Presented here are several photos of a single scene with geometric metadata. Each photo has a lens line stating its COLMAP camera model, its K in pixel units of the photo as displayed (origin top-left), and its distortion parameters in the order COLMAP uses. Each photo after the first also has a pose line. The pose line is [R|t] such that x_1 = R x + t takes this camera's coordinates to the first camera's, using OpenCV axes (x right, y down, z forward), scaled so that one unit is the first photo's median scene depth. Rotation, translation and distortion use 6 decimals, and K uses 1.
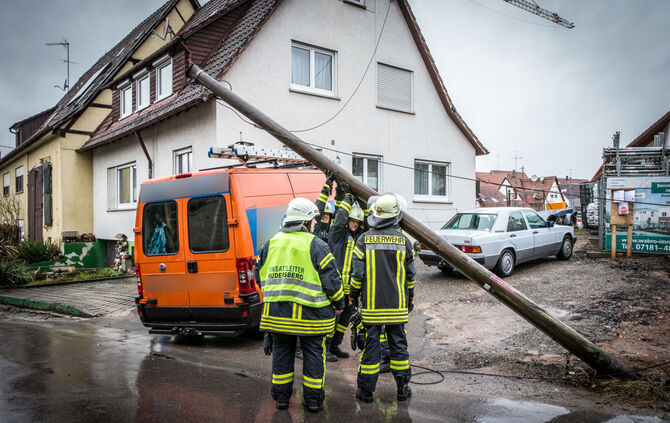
lens RADIAL K [[555.9, 0, 340.1], [0, 555.9, 211.3], [0, 0, 1]] dist [-0.031371, 0.033187]
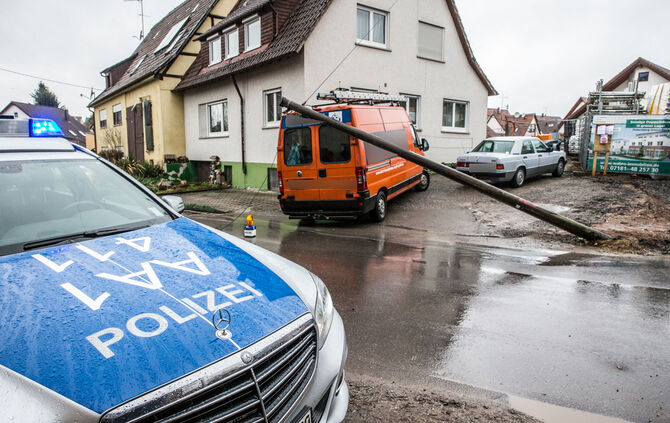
lens RADIAL K [[478.1, 0, 333.8], [0, 478.1, 217.4], [0, 0, 1]] dist [-0.078504, 0.033655]
pose [[0.999893, 0.007542, -0.012504, -0.111030], [-0.005519, 0.987975, 0.154517, 0.010201], [0.013519, -0.154432, 0.987911, -0.136362]]
